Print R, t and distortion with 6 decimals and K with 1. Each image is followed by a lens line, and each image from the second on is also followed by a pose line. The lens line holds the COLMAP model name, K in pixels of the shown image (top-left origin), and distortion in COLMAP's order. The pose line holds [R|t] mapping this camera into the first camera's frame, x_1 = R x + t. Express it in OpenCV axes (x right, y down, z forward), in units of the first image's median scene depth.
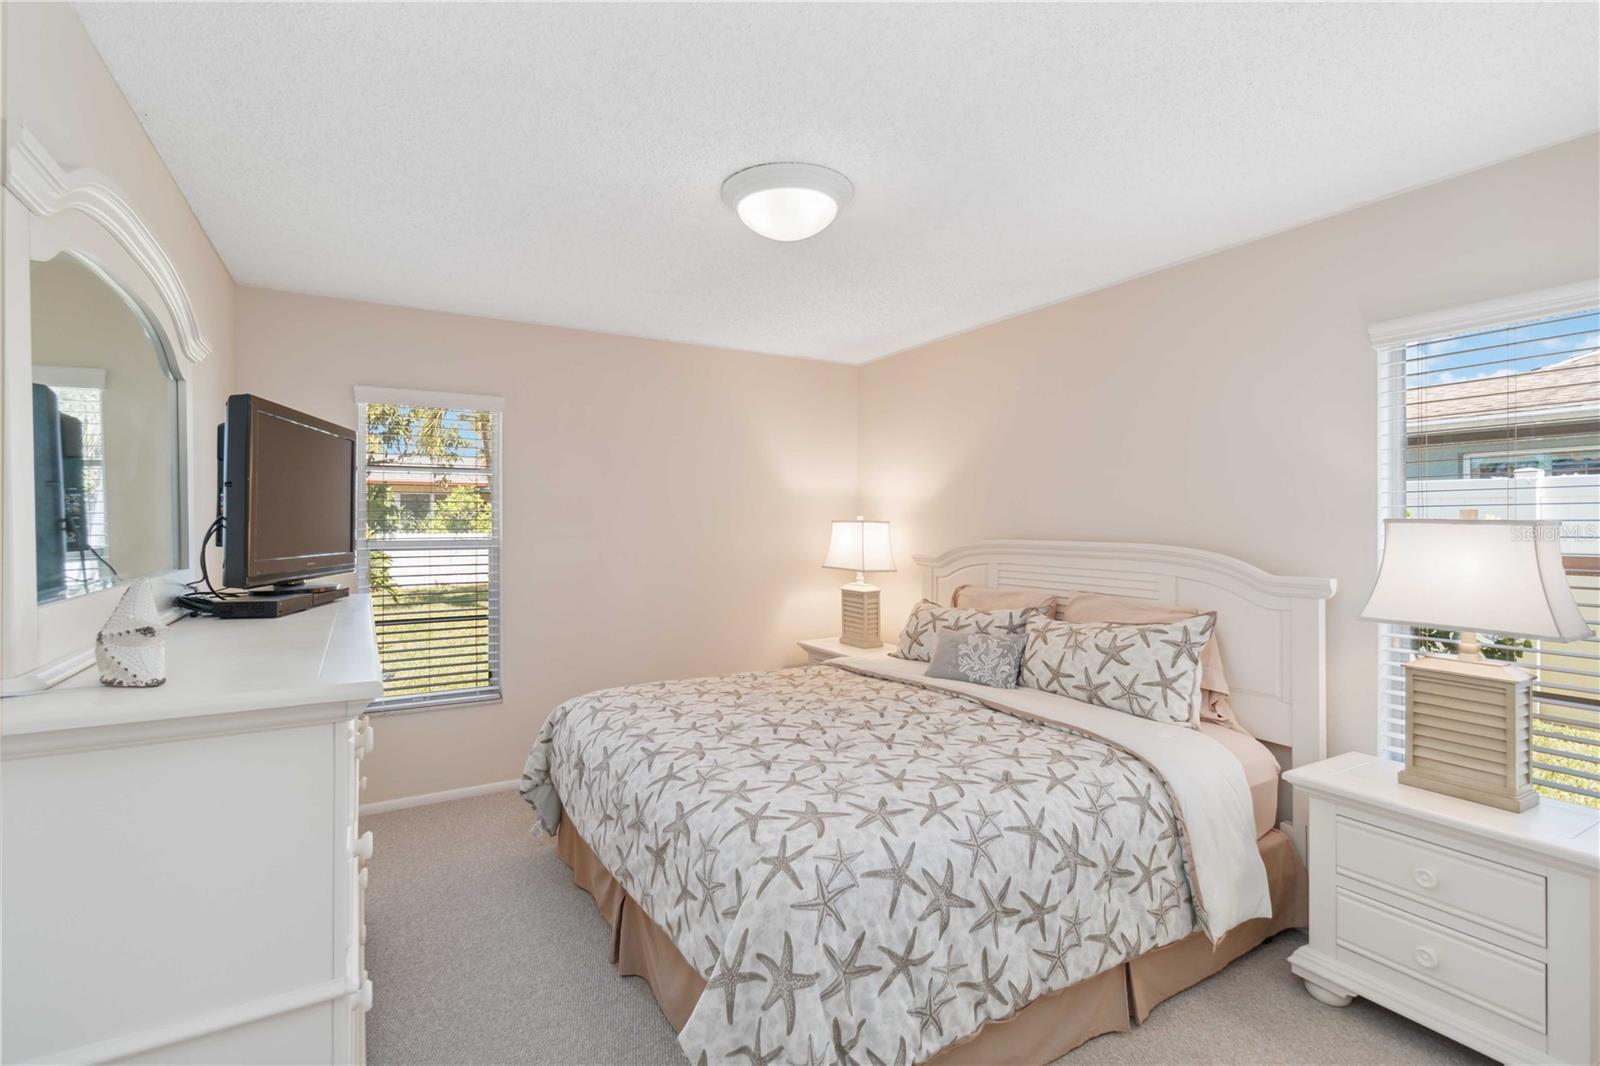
lens RADIAL K [[753.1, 0, 790.5], [0, 753.1, 528.4], [0, 0, 1]] dist [0.002369, -0.000377]
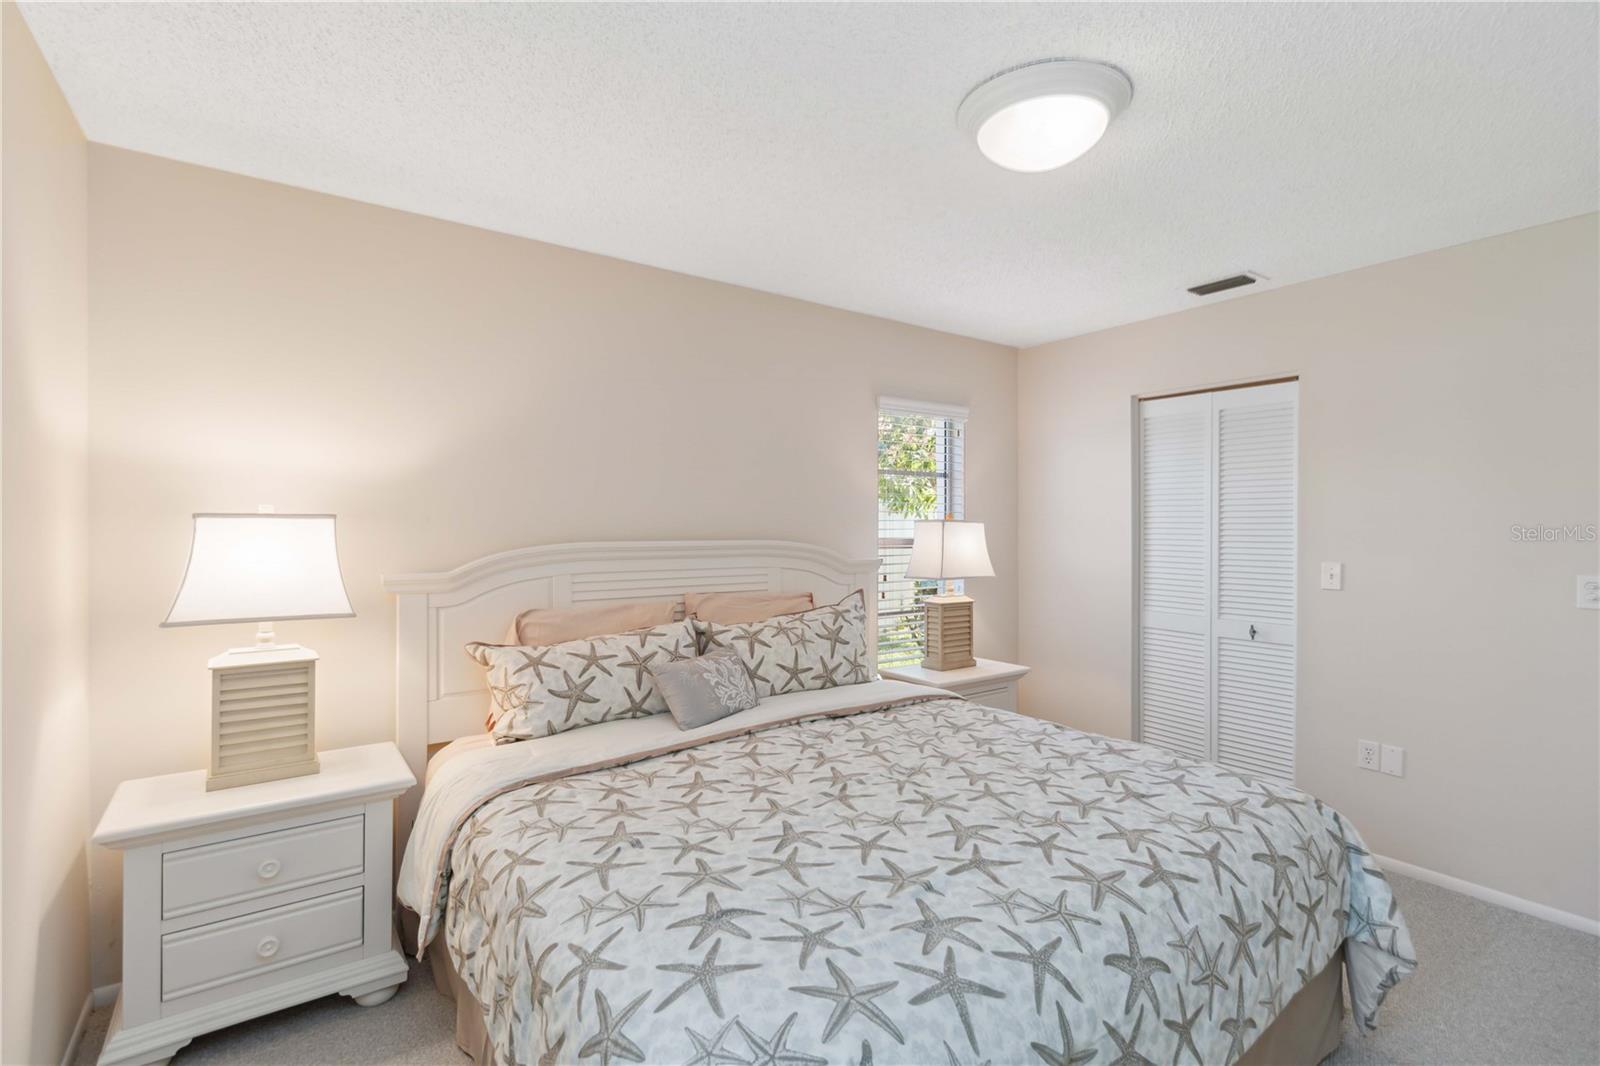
lens RADIAL K [[753.1, 0, 789.3], [0, 753.1, 524.5], [0, 0, 1]] dist [0.002369, -0.000377]
pose [[-0.105273, -0.004731, 0.994432, -0.643790], [0.002907, 0.999983, 0.005065, -0.009029], [-0.994439, 0.003424, -0.105257, 1.110718]]
